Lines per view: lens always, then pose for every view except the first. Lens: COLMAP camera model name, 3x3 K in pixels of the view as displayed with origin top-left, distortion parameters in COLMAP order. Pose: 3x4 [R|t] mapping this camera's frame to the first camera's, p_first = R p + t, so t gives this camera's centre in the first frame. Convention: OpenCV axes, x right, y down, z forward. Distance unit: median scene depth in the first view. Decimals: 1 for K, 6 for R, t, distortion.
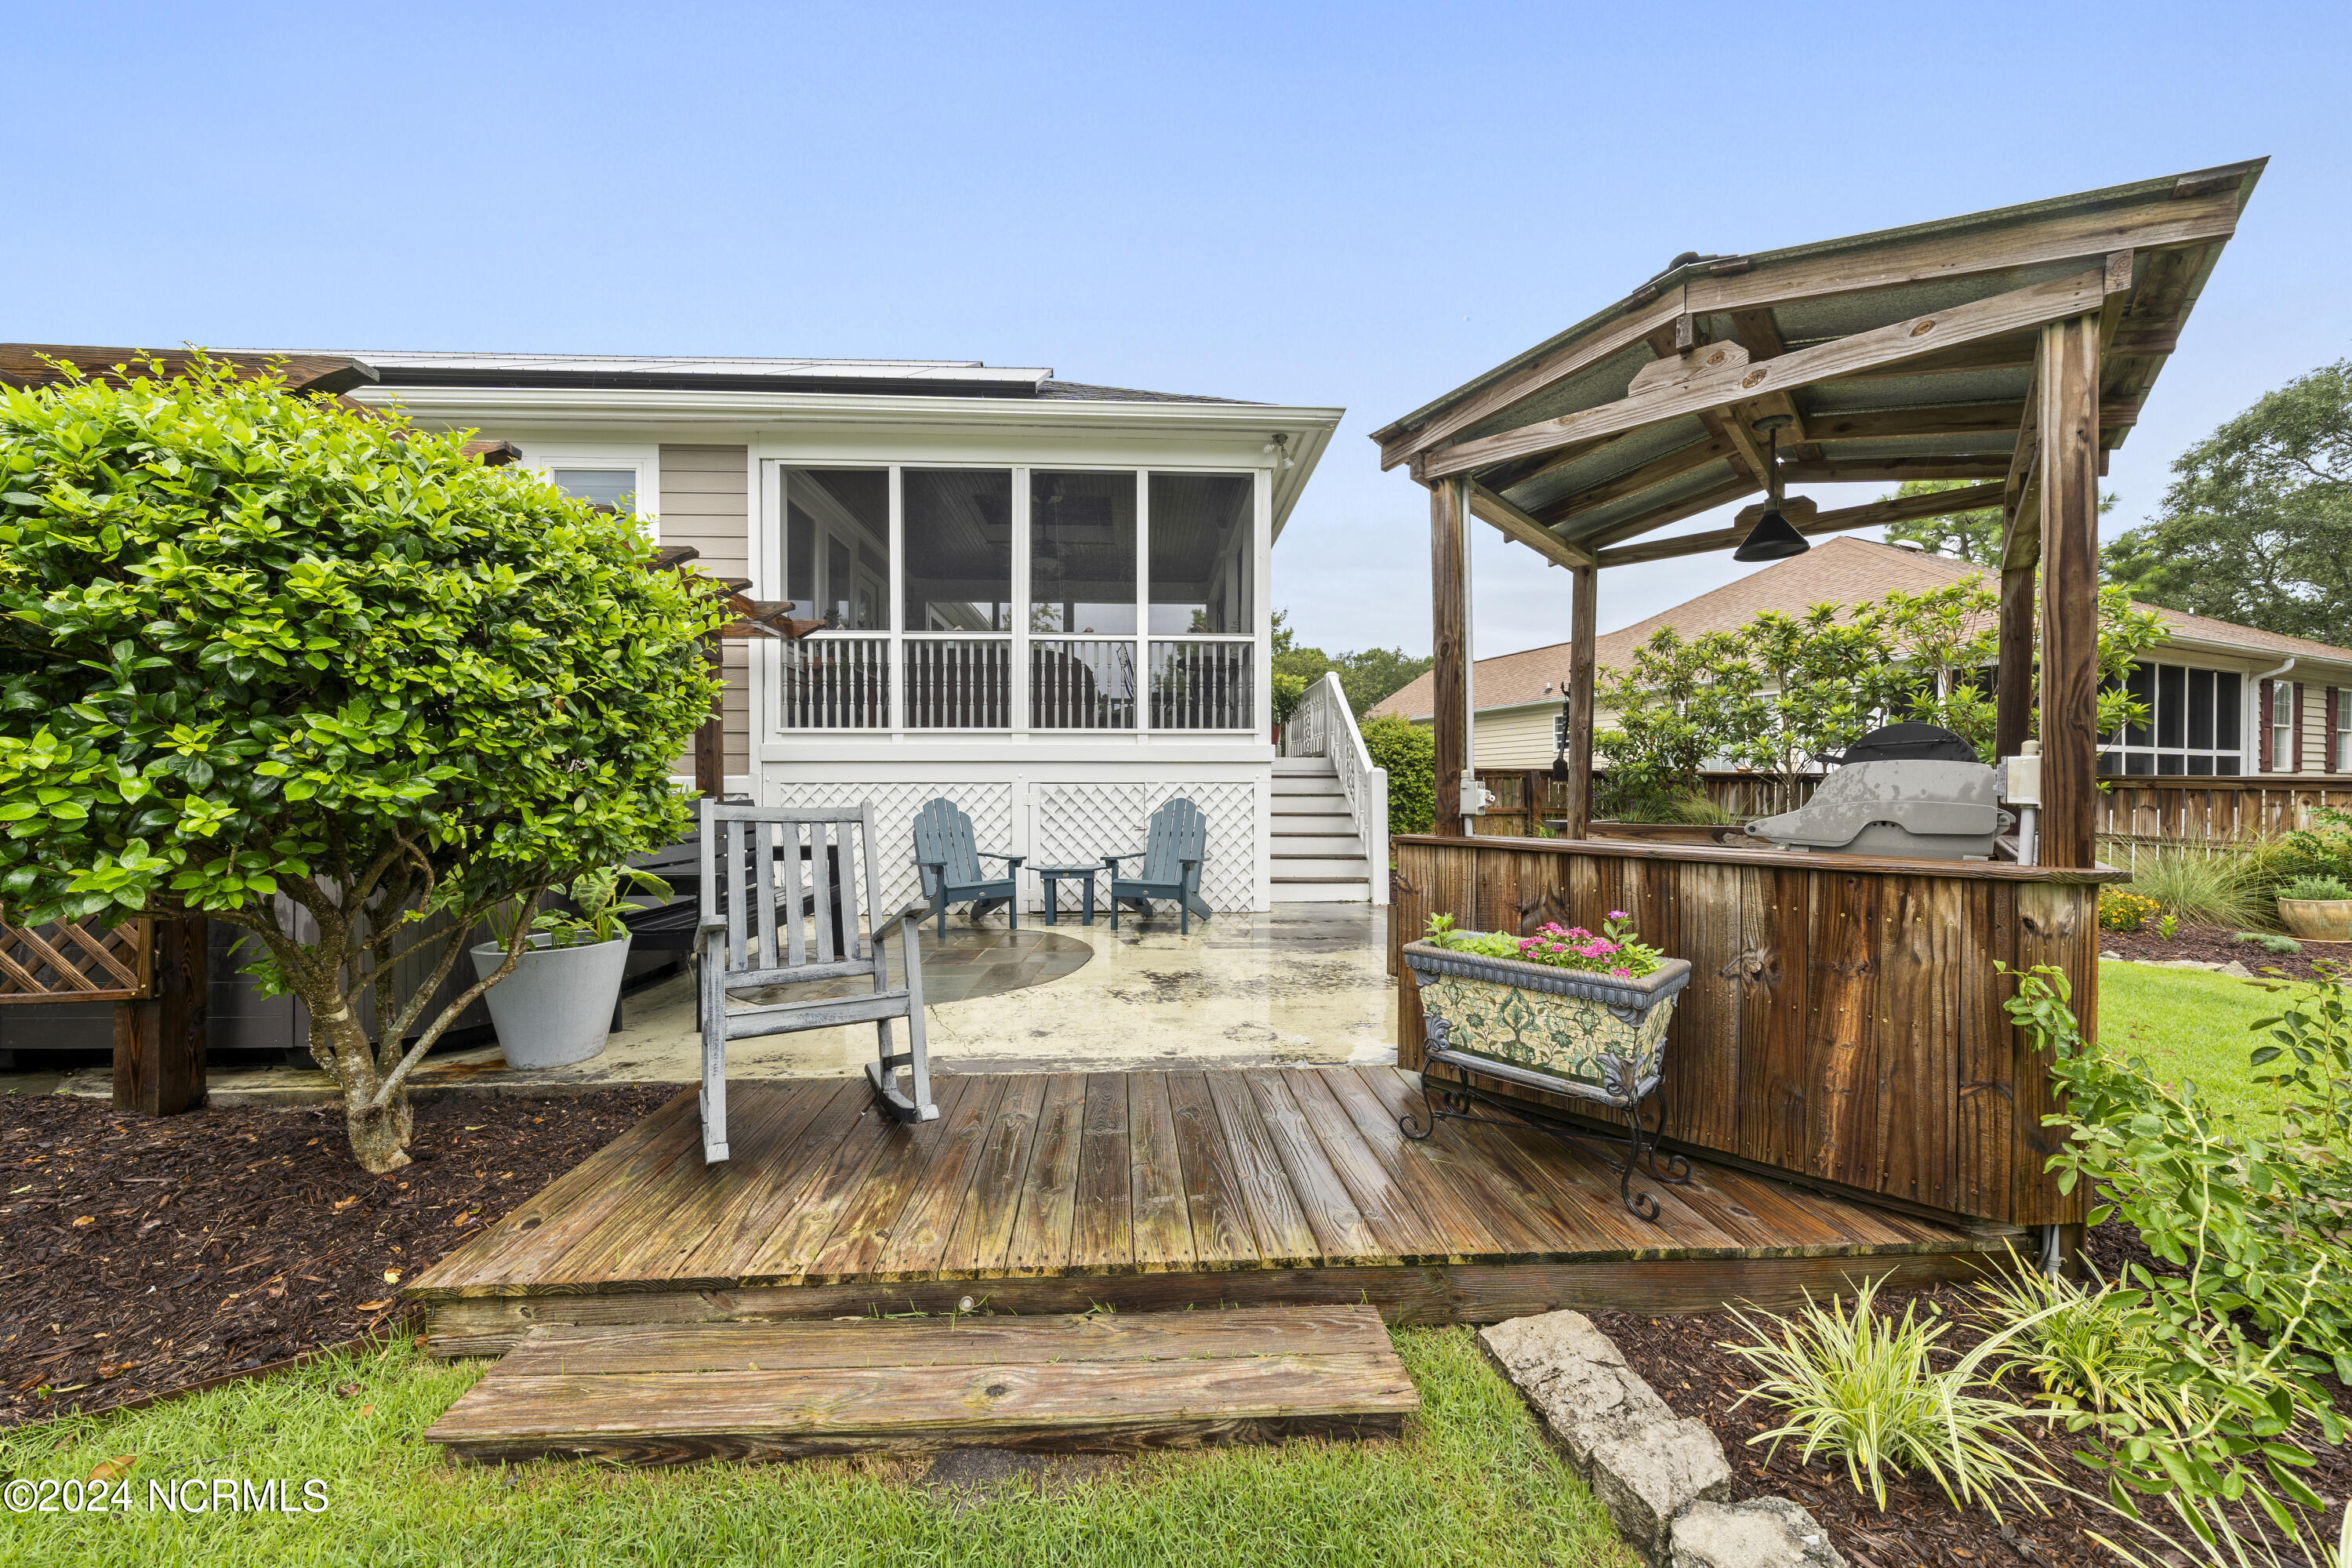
lens RADIAL K [[803.6, 0, 1194.8], [0, 803.6, 713.8], [0, 0, 1]] dist [0.002240, 0.000006]
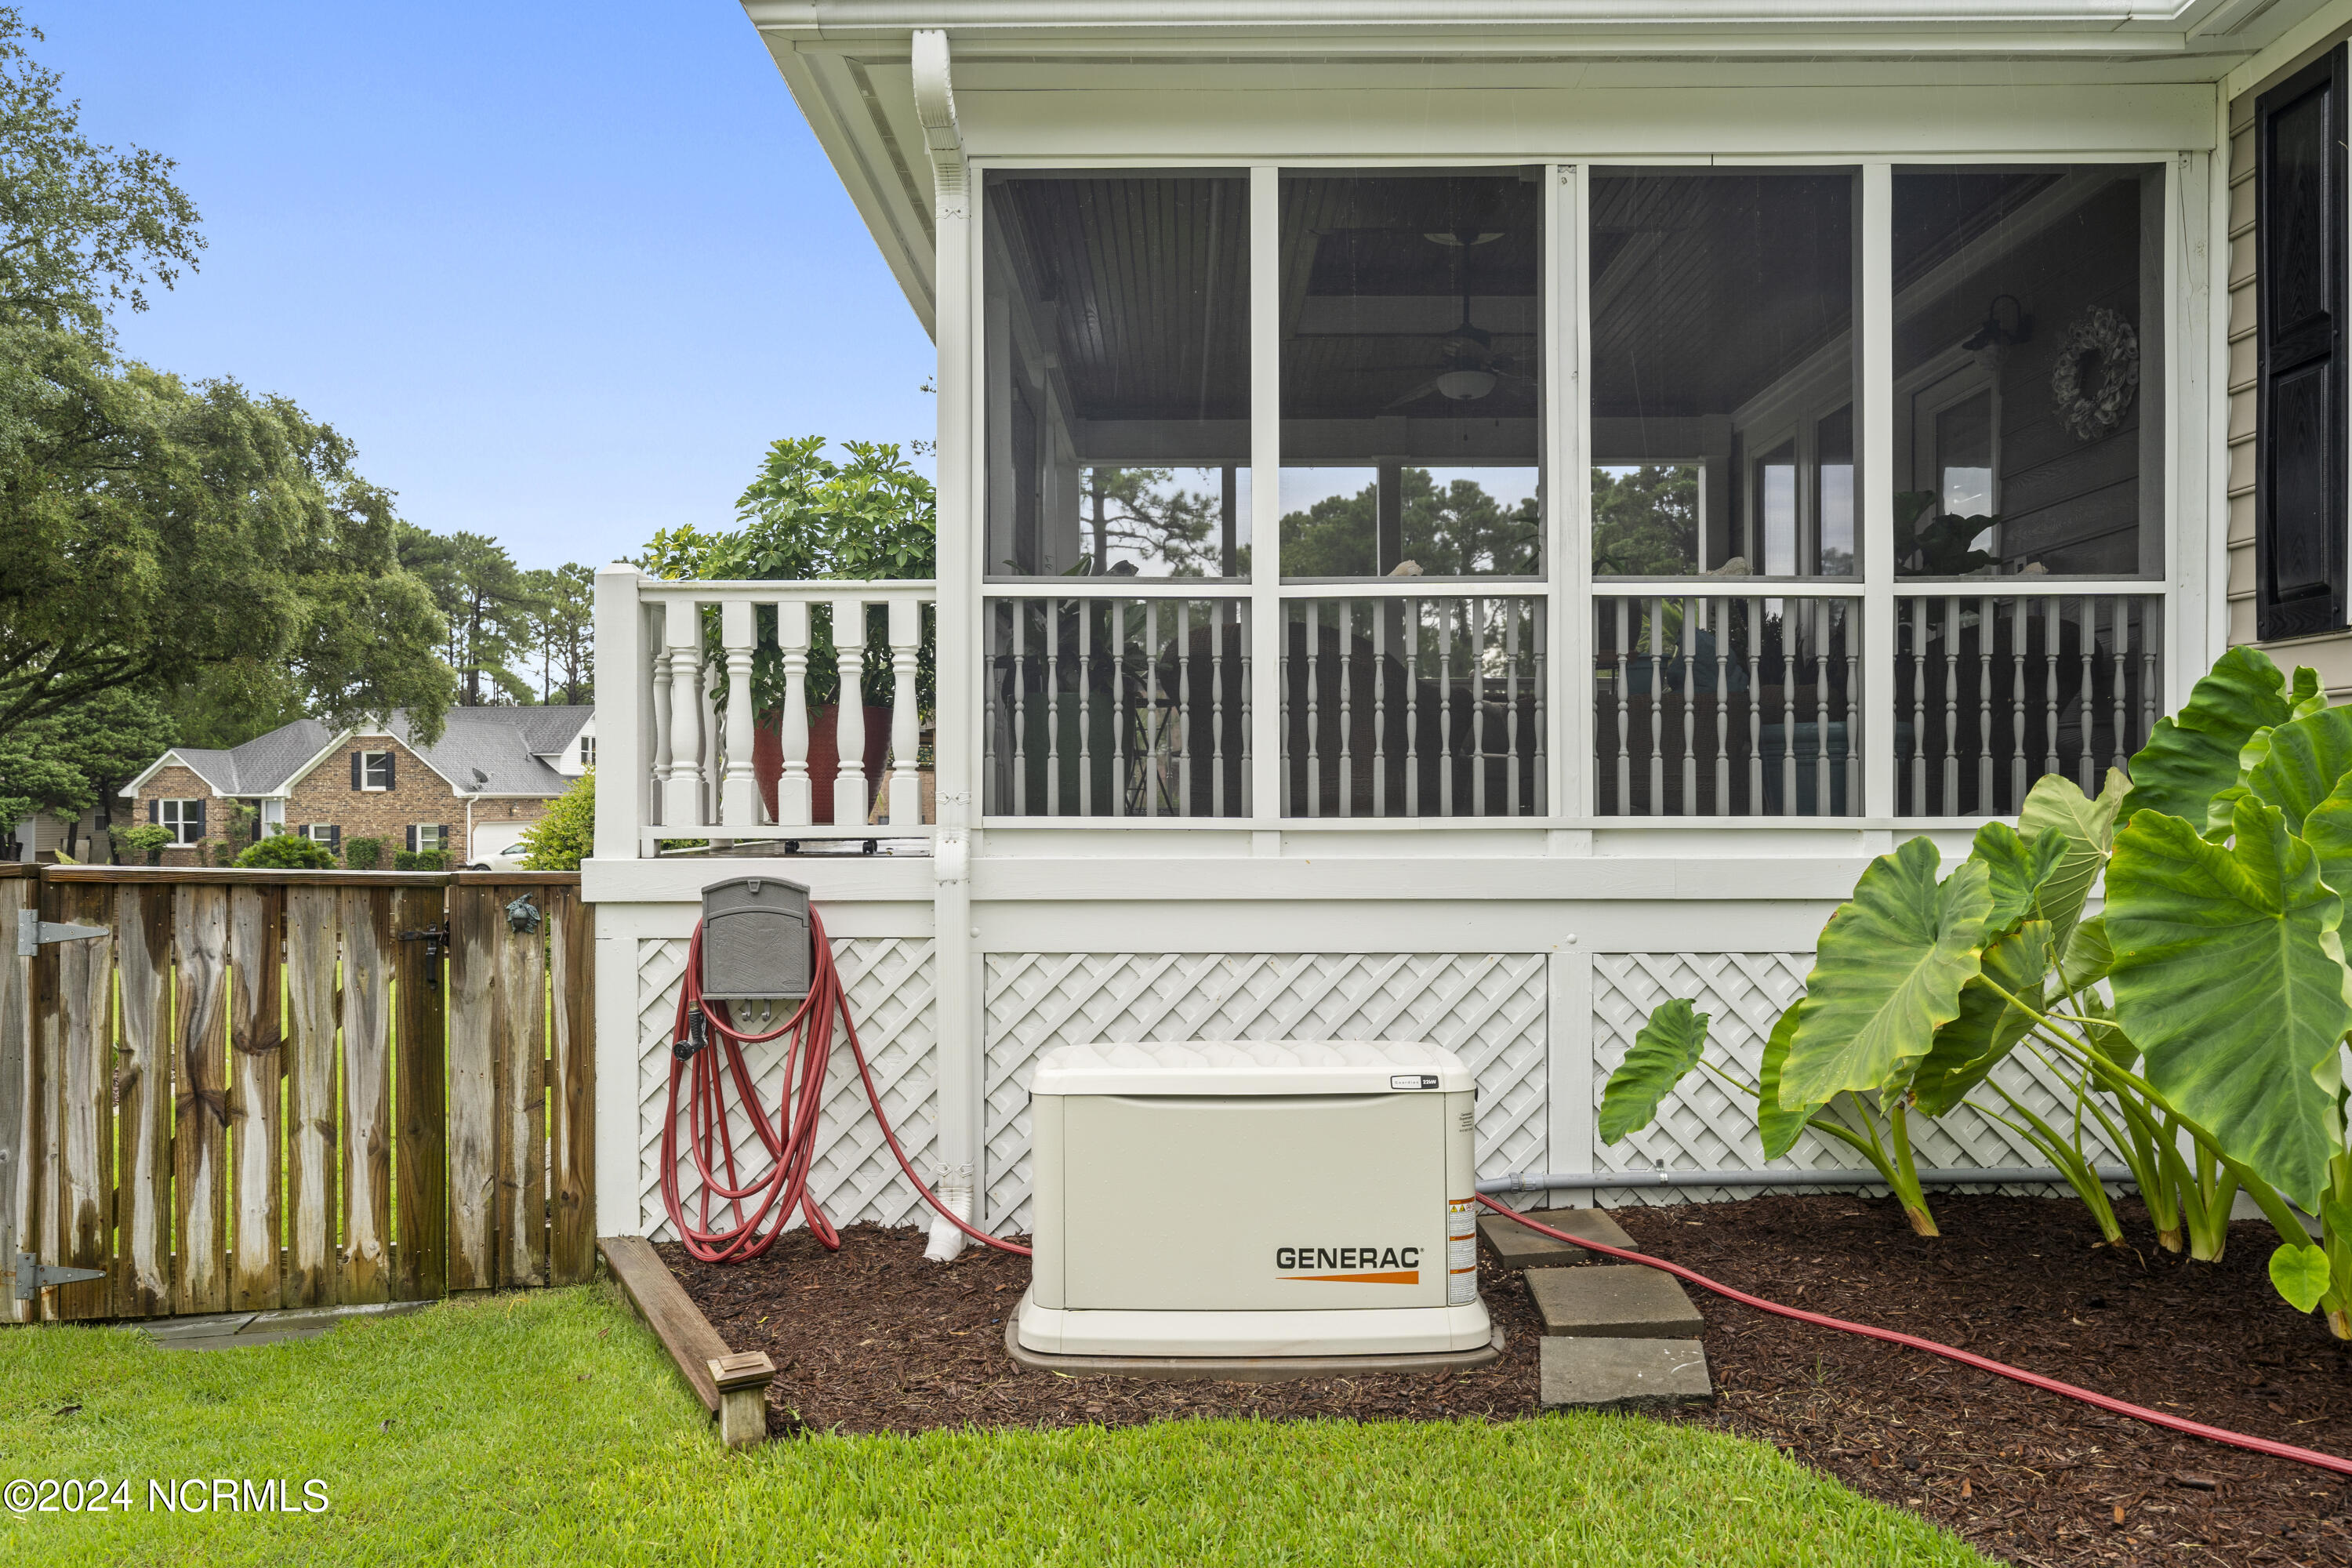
lens RADIAL K [[2033.6, 0, 1171.1], [0, 2033.6, 782.4], [0, 0, 1]] dist [-0.001679, -0.000638]
pose [[0.997203, -0.003023, -0.074681, -0.195081], [0.003120, 0.999994, 0.001191, -0.000572], [0.074677, -0.001420, 0.997207, -0.011247]]
